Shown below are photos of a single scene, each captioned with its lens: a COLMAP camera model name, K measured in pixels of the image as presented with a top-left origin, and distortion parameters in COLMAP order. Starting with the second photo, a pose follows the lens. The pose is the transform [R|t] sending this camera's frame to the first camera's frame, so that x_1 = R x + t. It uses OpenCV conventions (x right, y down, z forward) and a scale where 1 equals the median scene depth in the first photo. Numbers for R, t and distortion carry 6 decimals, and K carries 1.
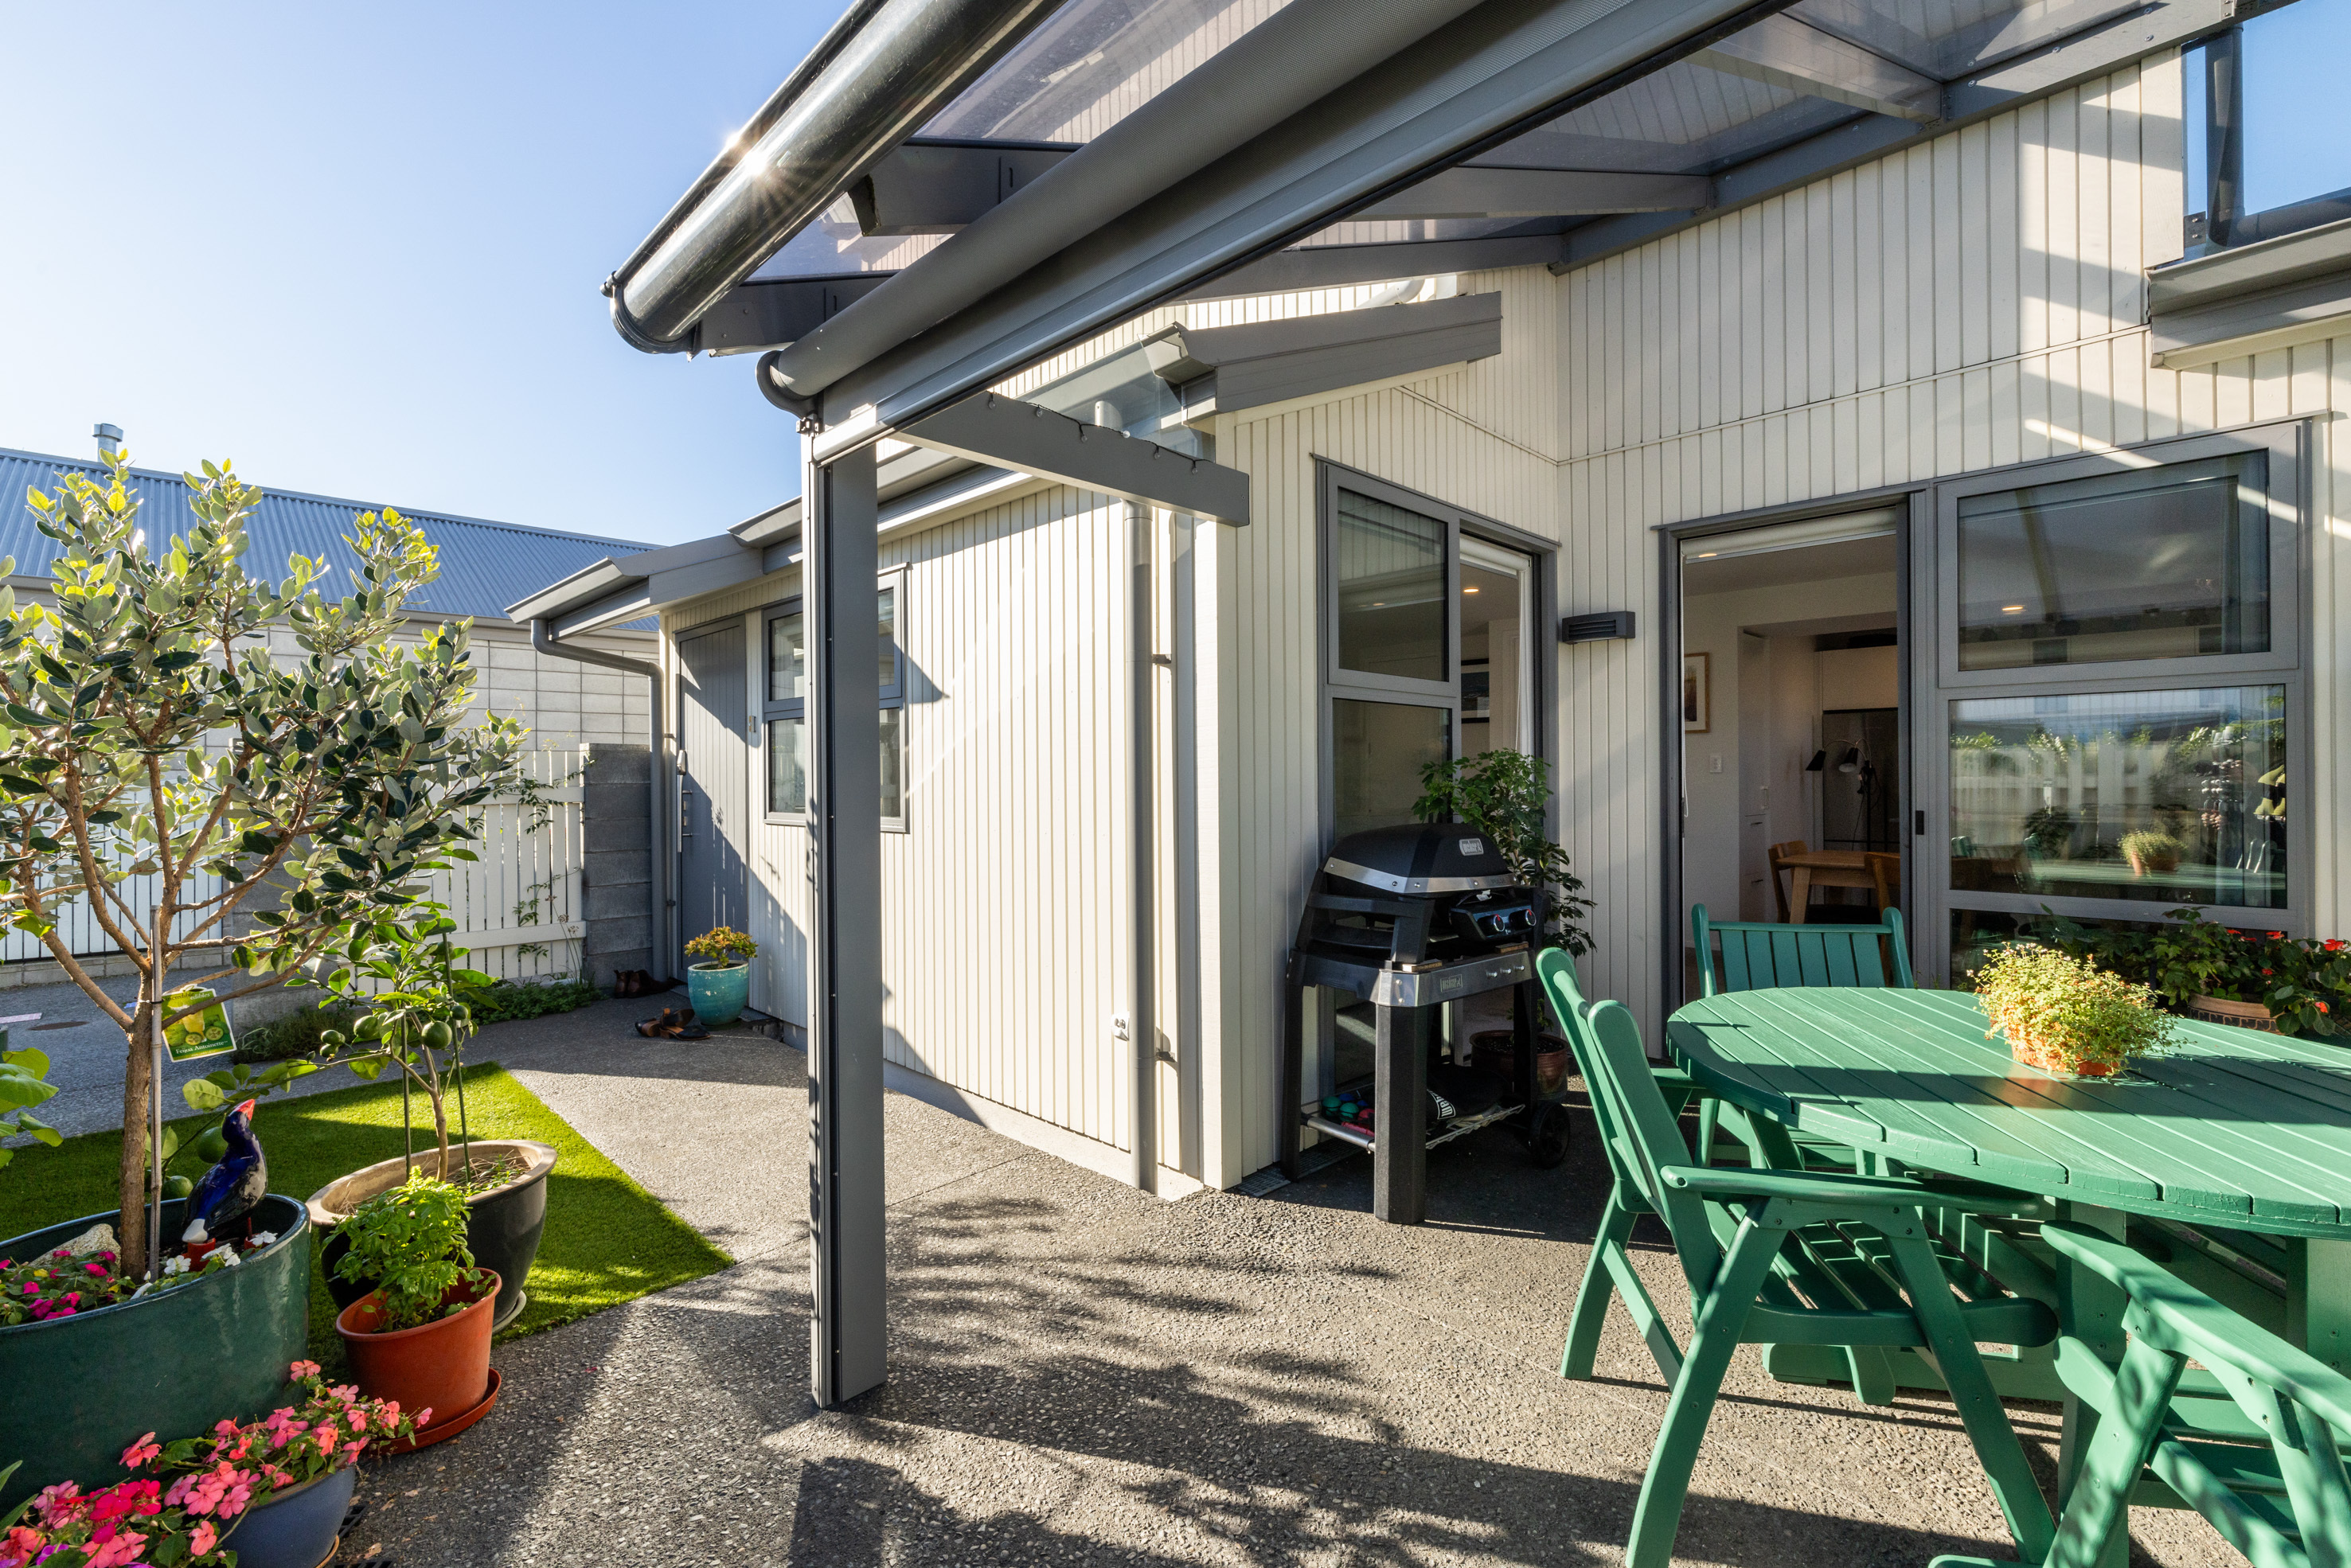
lens RADIAL K [[1018.1, 0, 1169.2], [0, 1018.1, 776.9], [0, 0, 1]] dist [0.001815, 0.000181]
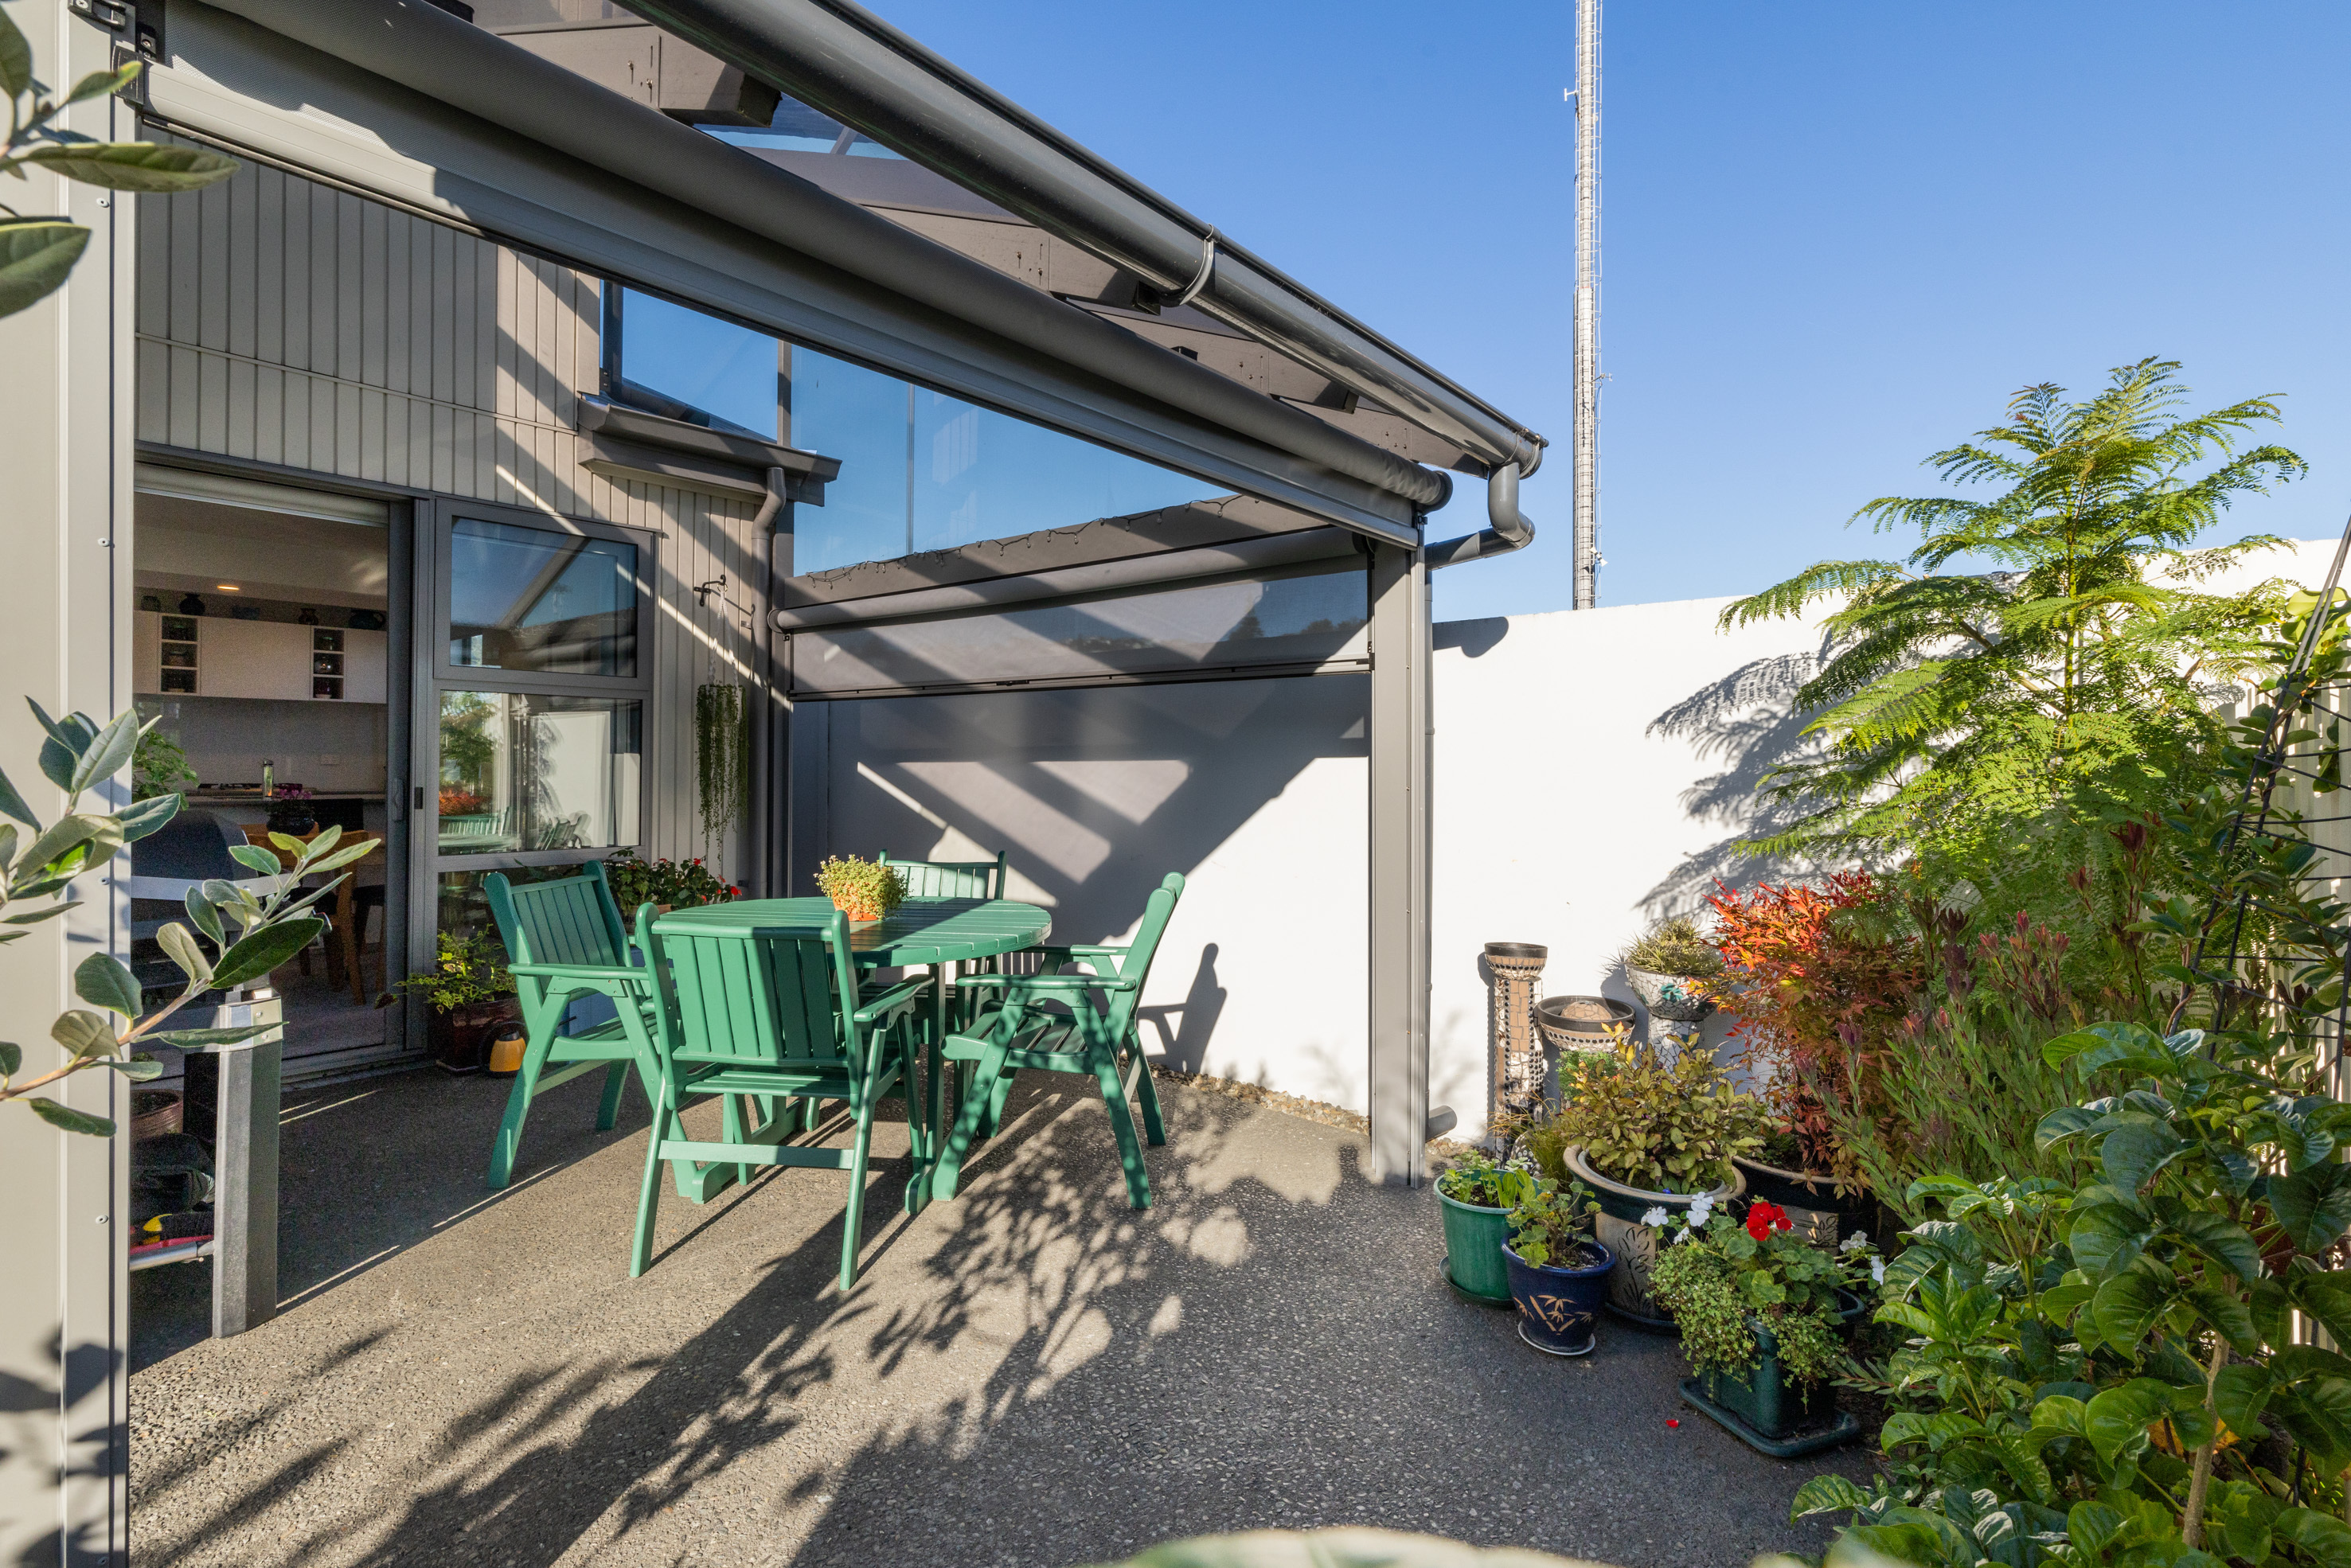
lens RADIAL K [[1018.1, 0, 1169.2], [0, 1018.1, 776.9], [0, 0, 1]] dist [0.001815, 0.000181]
pose [[-0.058320, -0.007974, 0.998266, -0.613266], [-0.016258, 0.999843, 0.007037, 0.001966], [-0.998166, -0.015820, -0.058441, 0.357256]]
